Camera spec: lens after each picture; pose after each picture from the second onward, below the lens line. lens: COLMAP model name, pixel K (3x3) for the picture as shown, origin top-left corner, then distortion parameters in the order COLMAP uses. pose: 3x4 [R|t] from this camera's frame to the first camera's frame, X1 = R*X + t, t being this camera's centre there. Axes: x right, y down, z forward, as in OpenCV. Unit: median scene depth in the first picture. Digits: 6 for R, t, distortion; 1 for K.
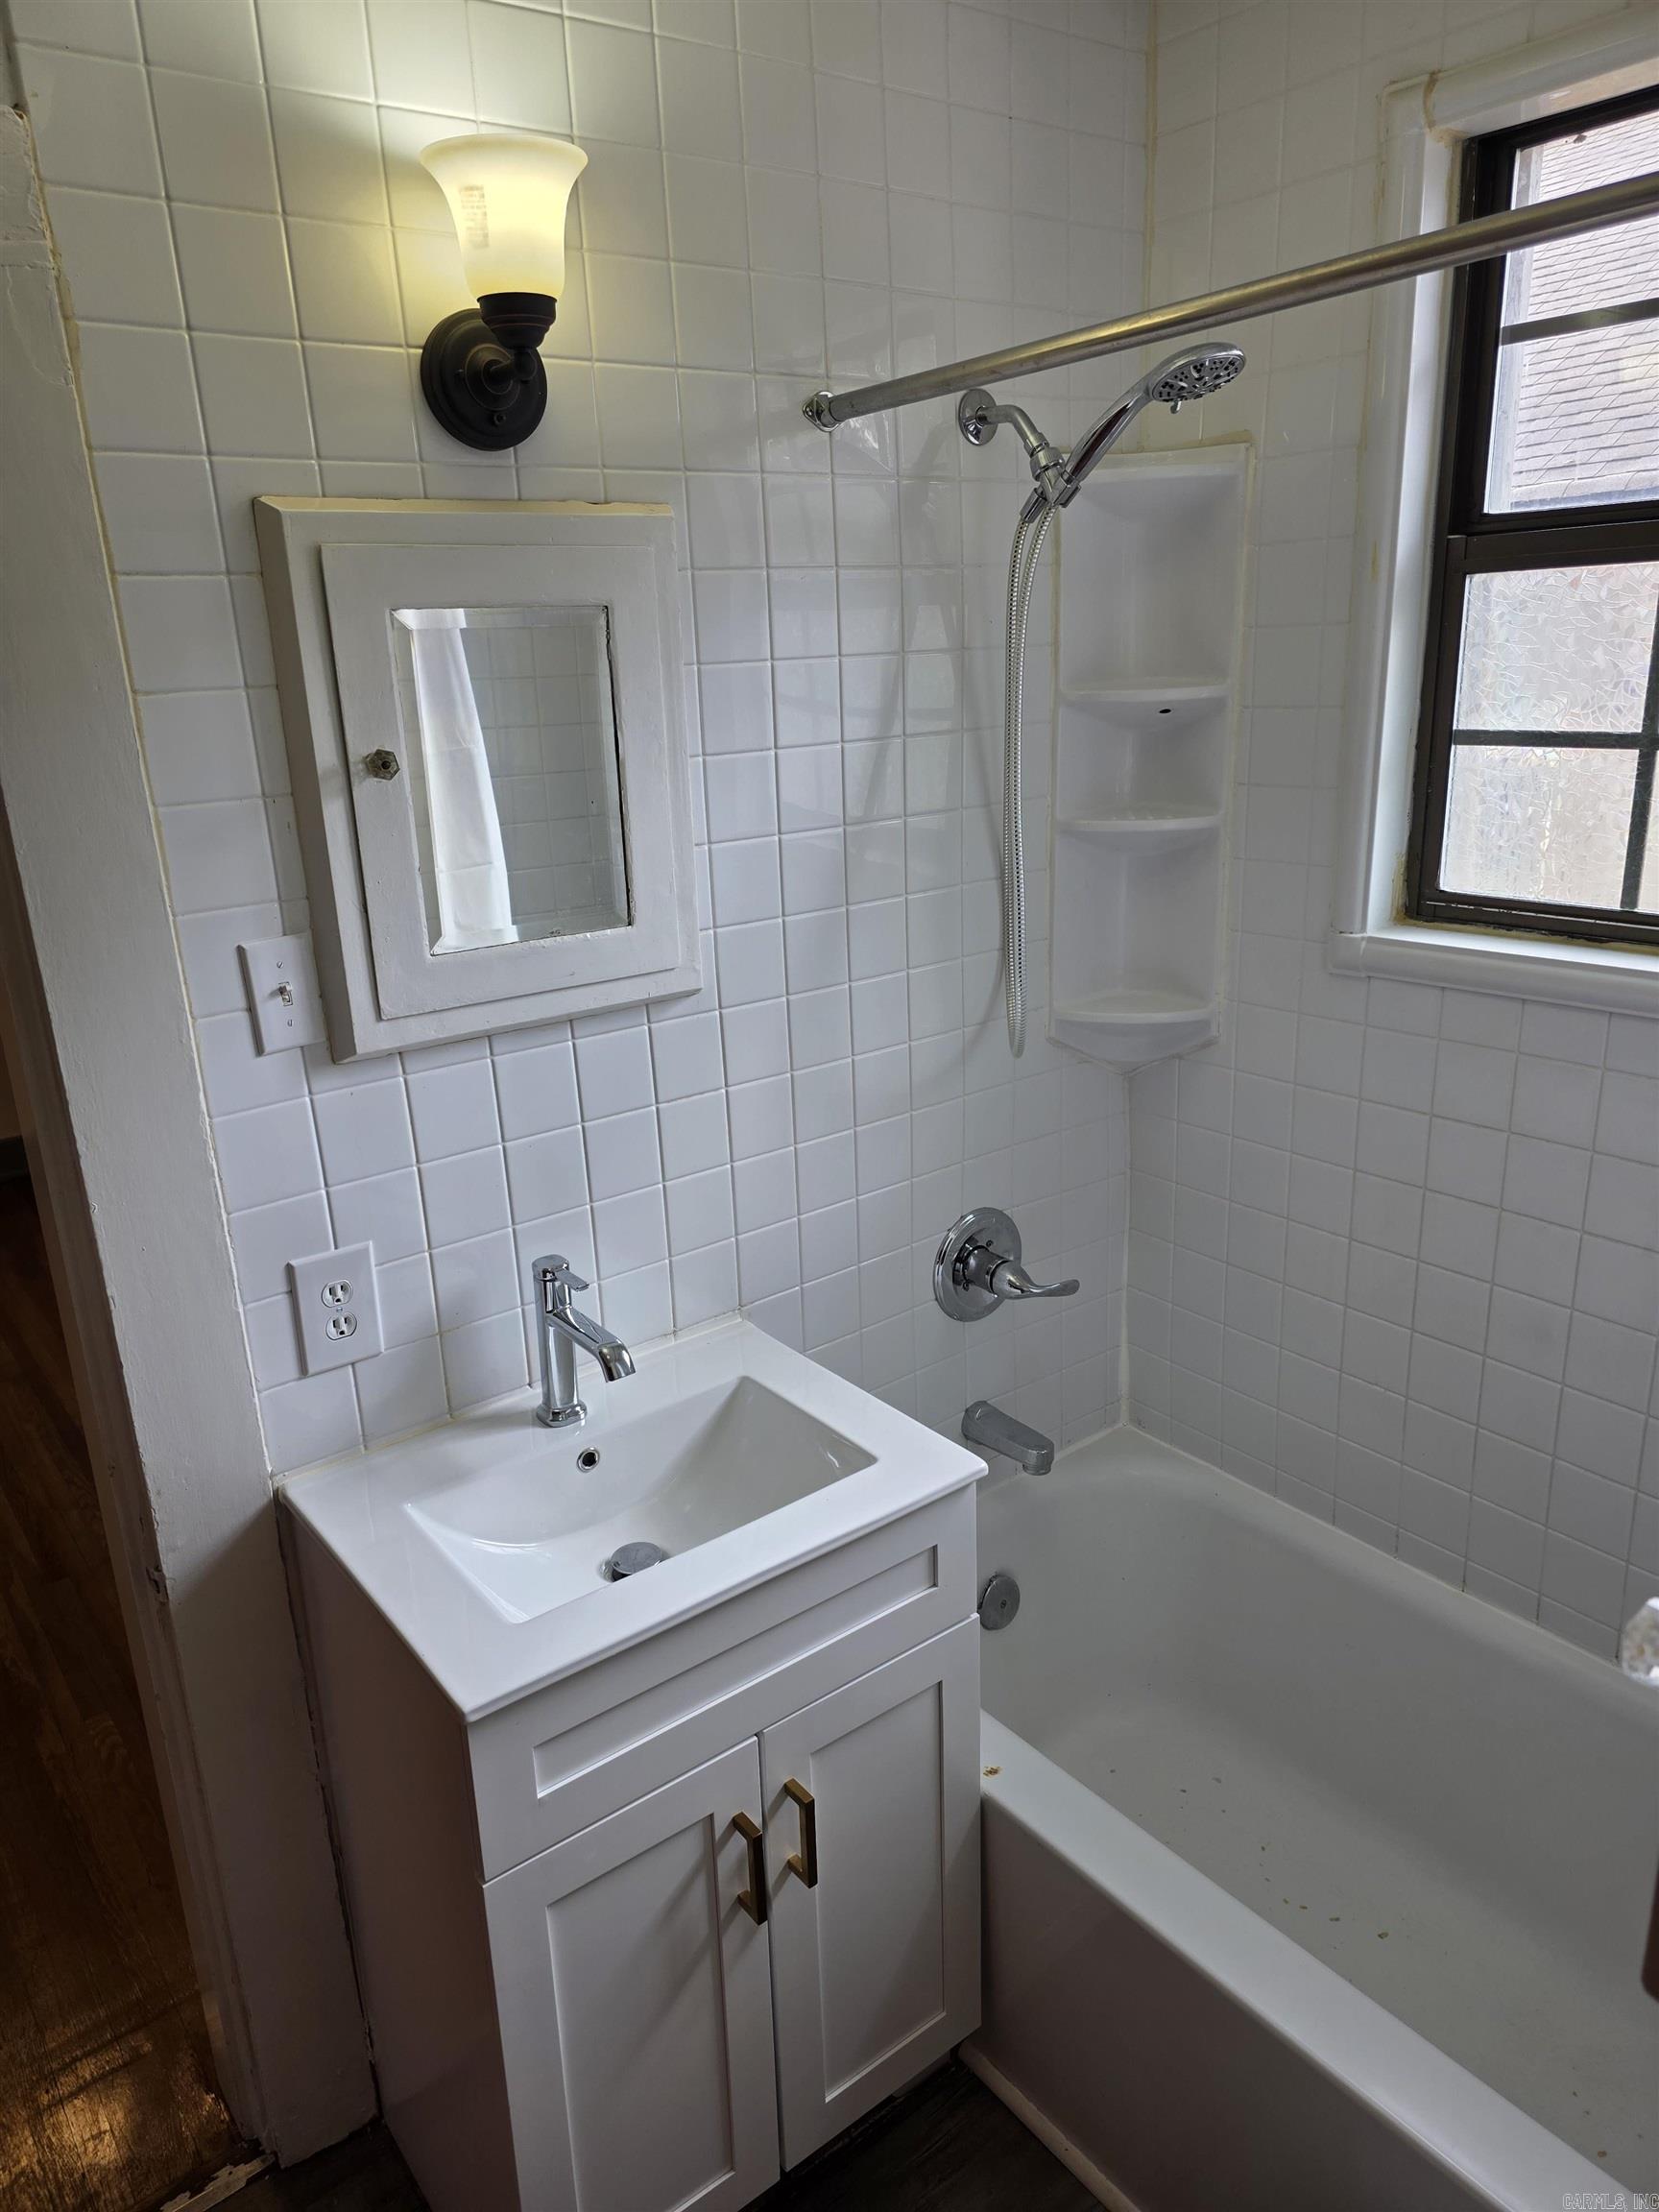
lens RADIAL K [[1487.2, 0, 822.3], [0, 1487.2, 1109.9], [0, 0, 1]] dist [0.047510, -0.029150]
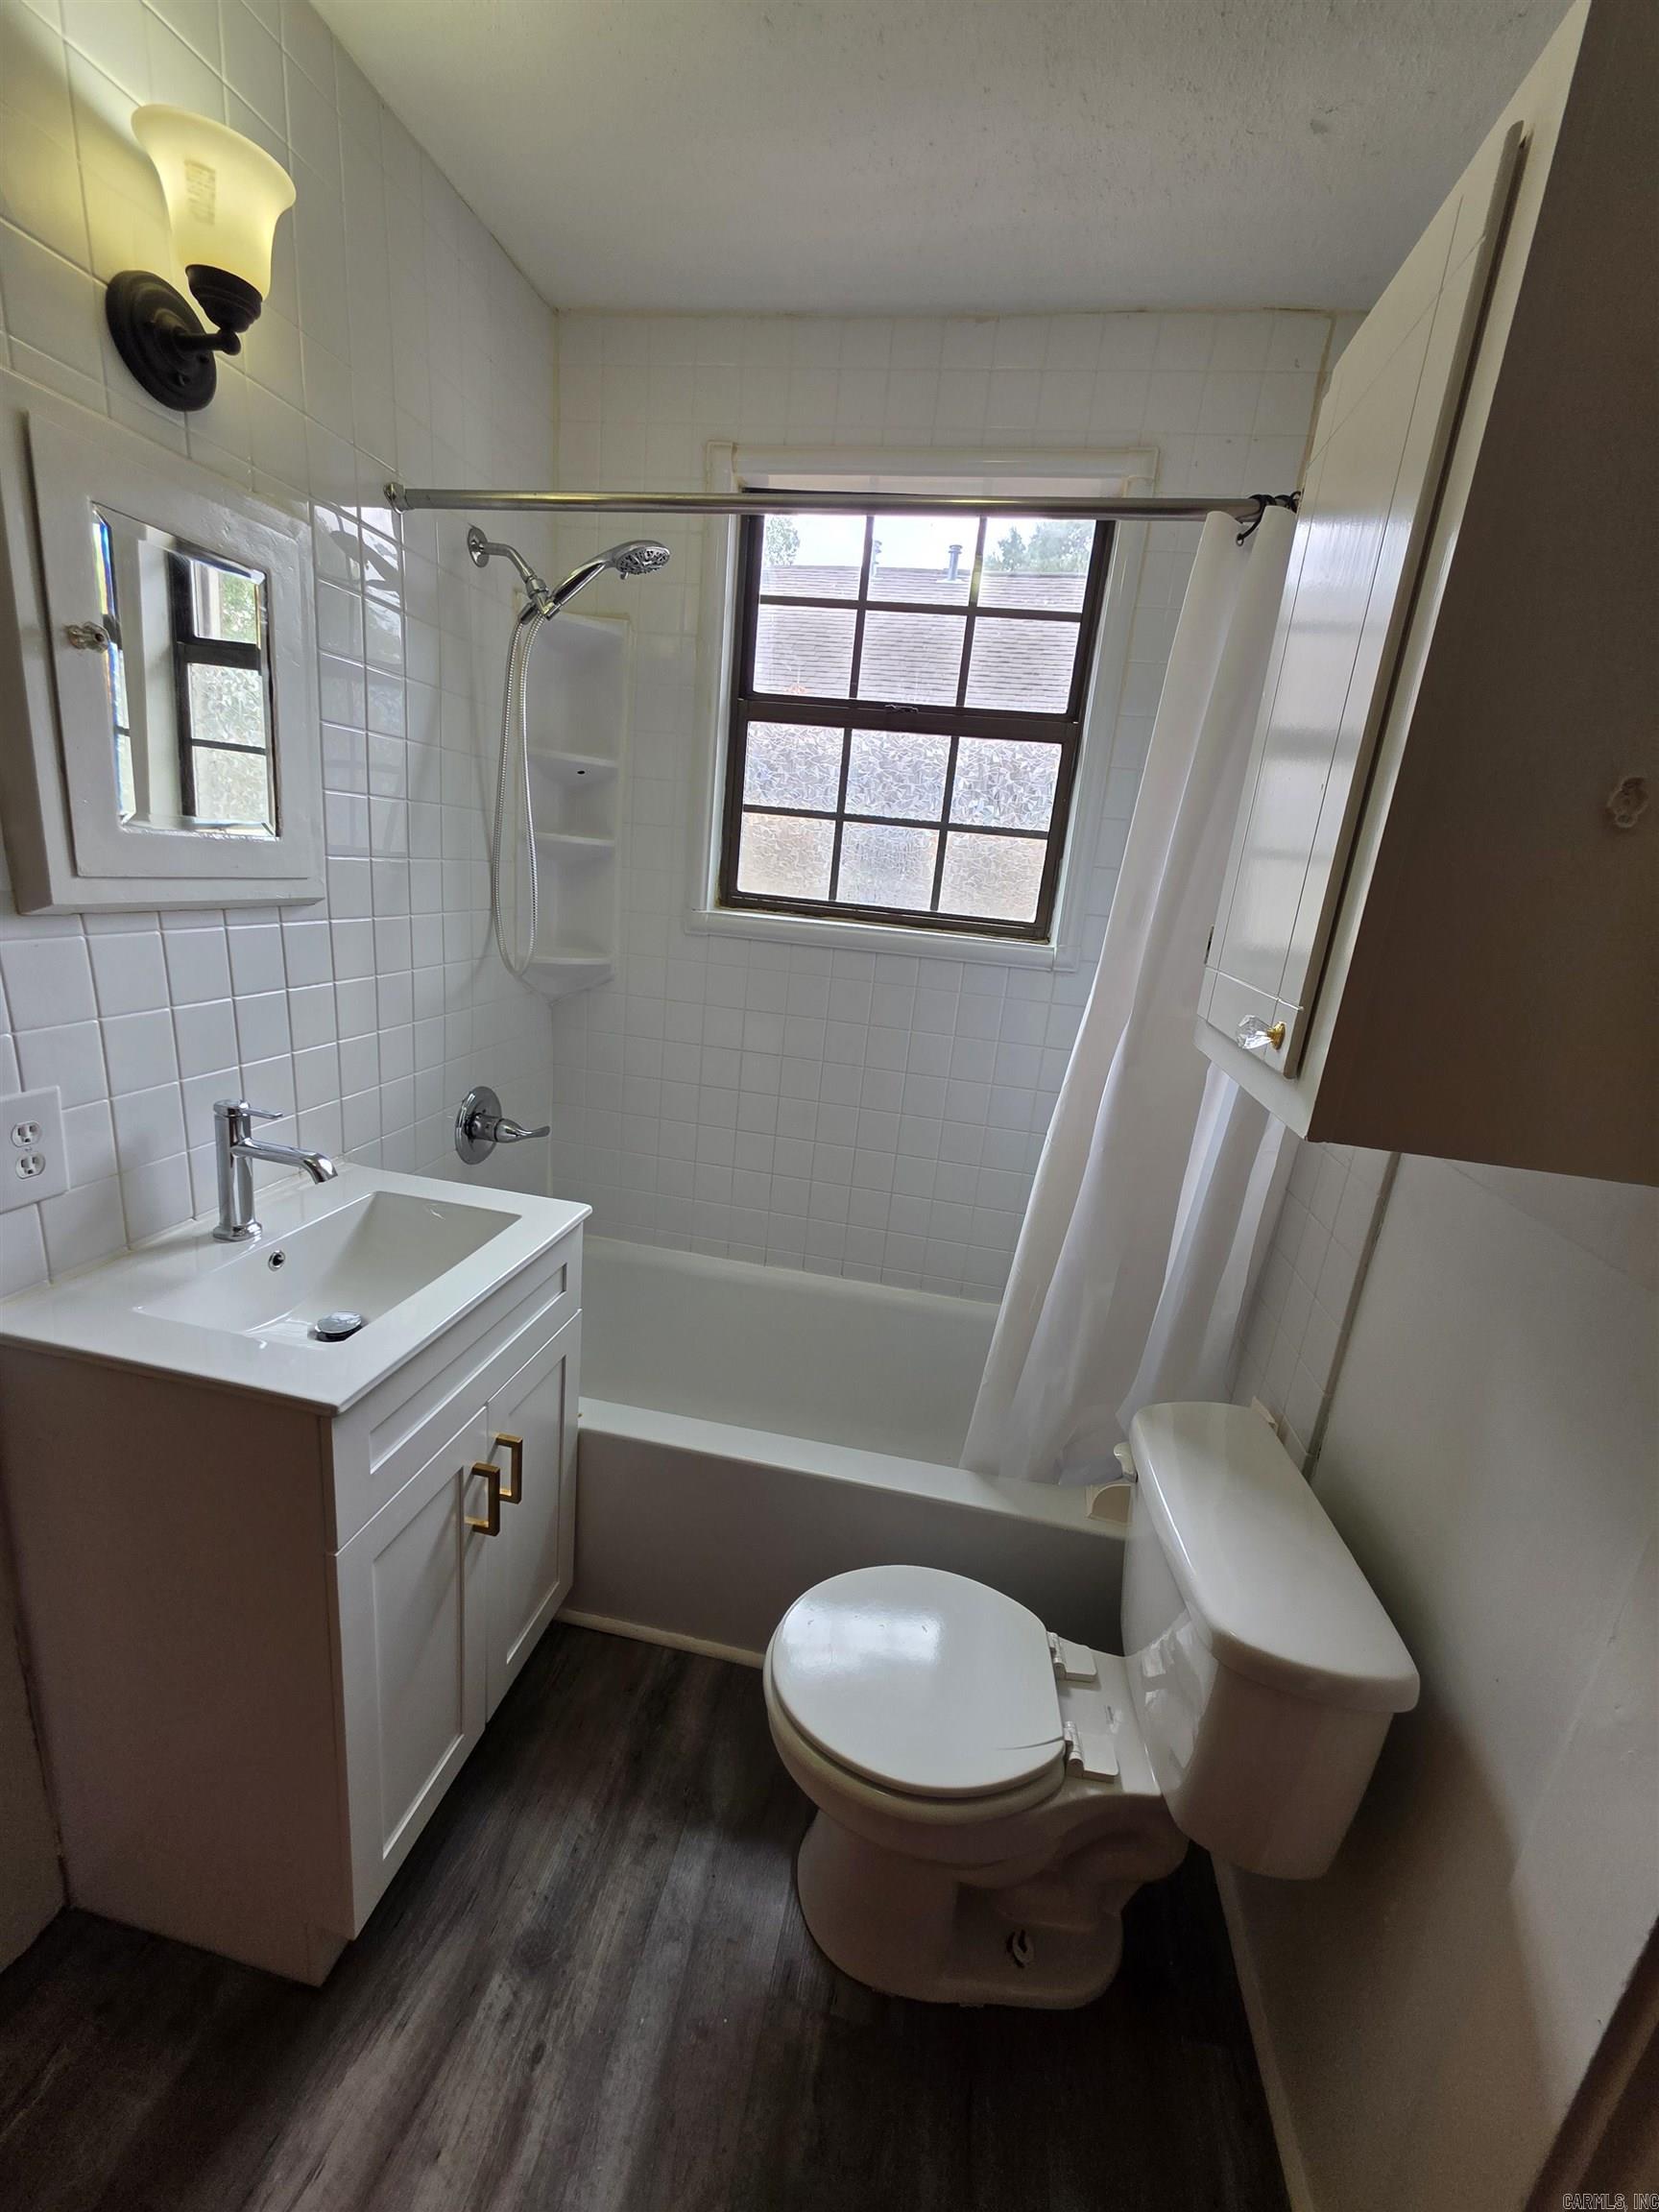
lens RADIAL K [[889.4, 0, 827.8], [0, 889.4, 1108.6], [0, 0, 1]] dist [0.002656, 0.000846]
pose [[0.735578, -0.069406, 0.673875, -0.304167], [0.079875, 0.996685, 0.015465, 0.129401], [-0.672715, 0.042451, 0.738683, 0.126344]]
